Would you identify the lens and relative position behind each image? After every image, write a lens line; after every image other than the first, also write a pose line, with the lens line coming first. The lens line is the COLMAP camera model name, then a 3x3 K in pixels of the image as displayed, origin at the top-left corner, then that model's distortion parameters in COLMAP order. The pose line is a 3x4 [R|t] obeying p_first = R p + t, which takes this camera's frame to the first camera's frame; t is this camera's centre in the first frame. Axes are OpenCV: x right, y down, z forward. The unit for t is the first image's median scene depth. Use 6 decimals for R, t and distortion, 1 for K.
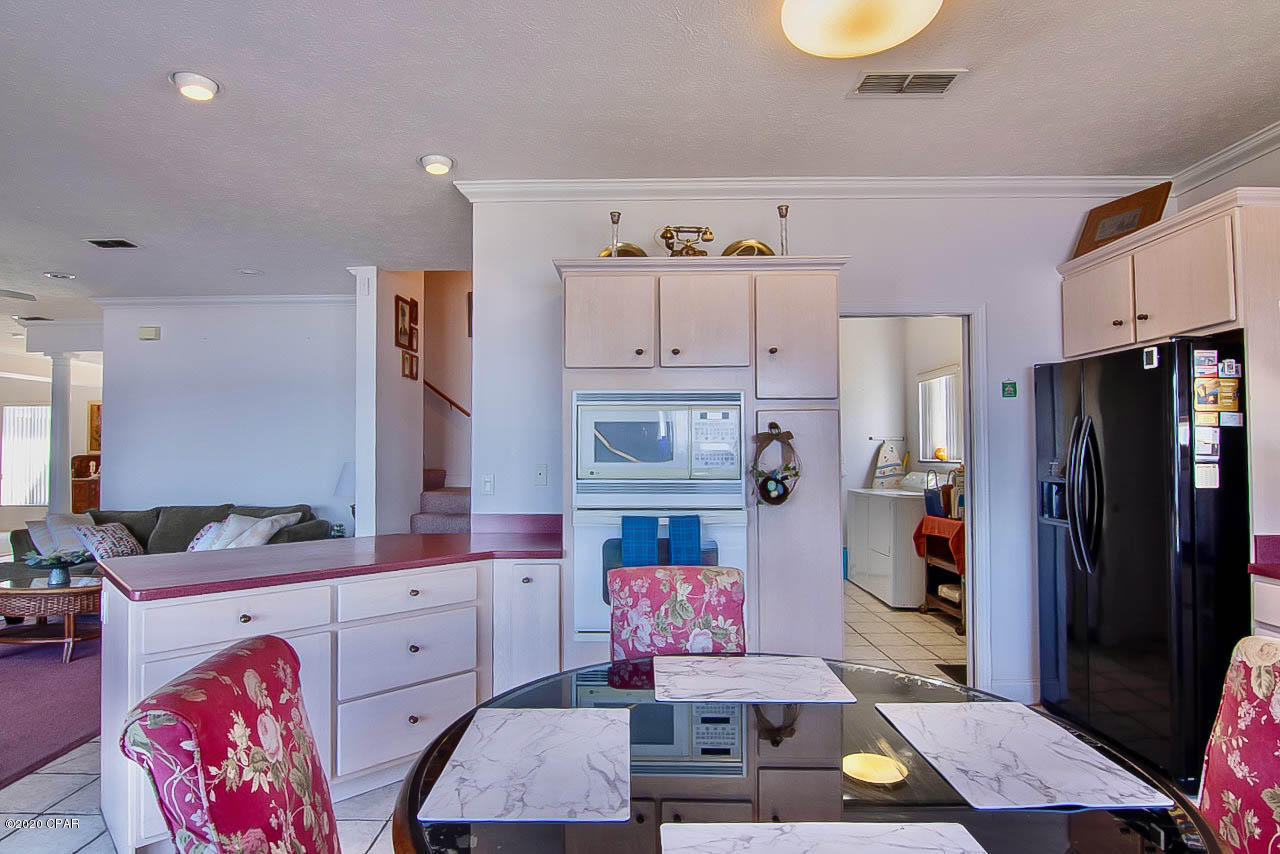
lens RADIAL K [[706.4, 0, 637.2], [0, 706.4, 432.7], [0, 0, 1]] dist [0.001020, 0.000398]
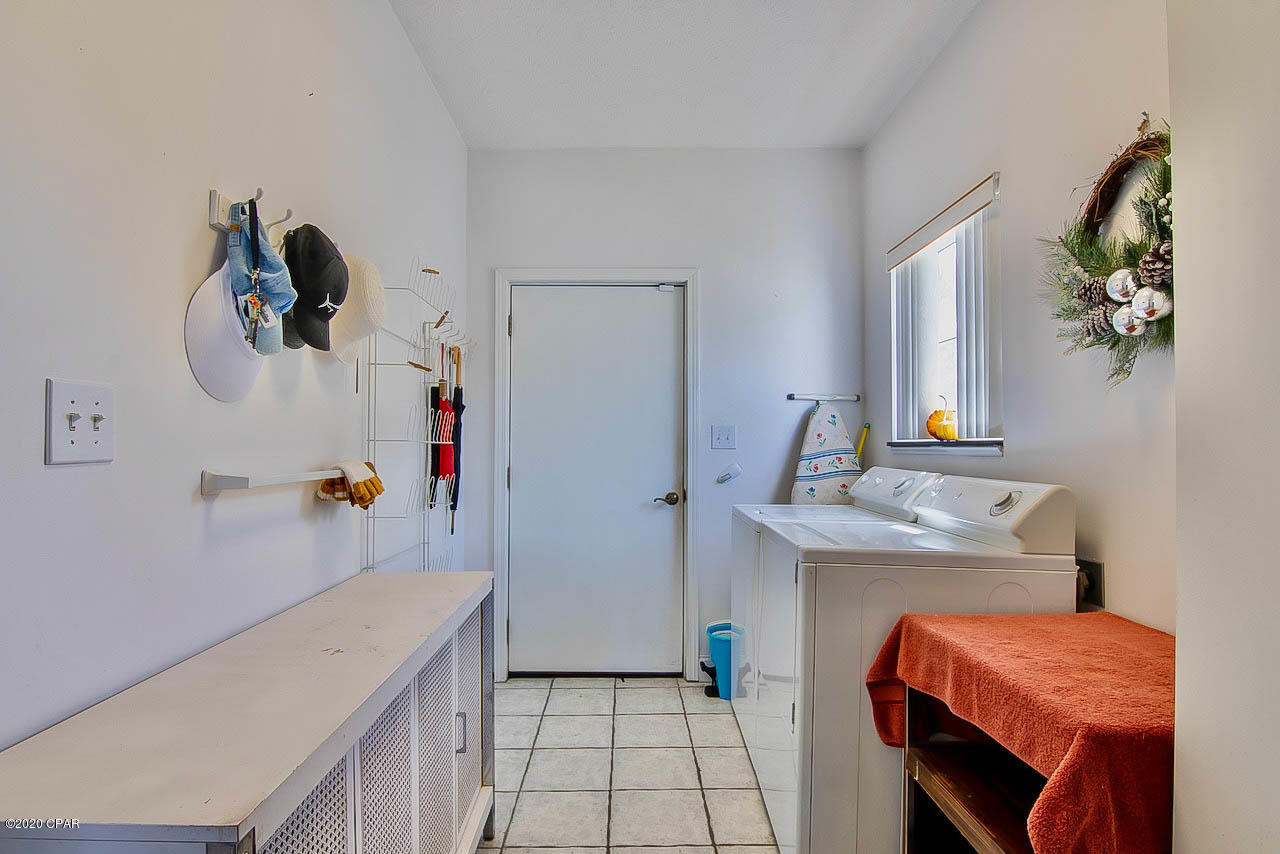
lens RADIAL K [[659.0, 0, 634.9], [0, 659.0, 434.2], [0, 0, 1]] dist [-0.005753, -0.001137]
pose [[0.999975, 0.003601, 0.006158, 0.234532], [-0.003657, 0.999951, 0.009178, 0.031409], [-0.006124, -0.009200, 0.999939, 0.583621]]
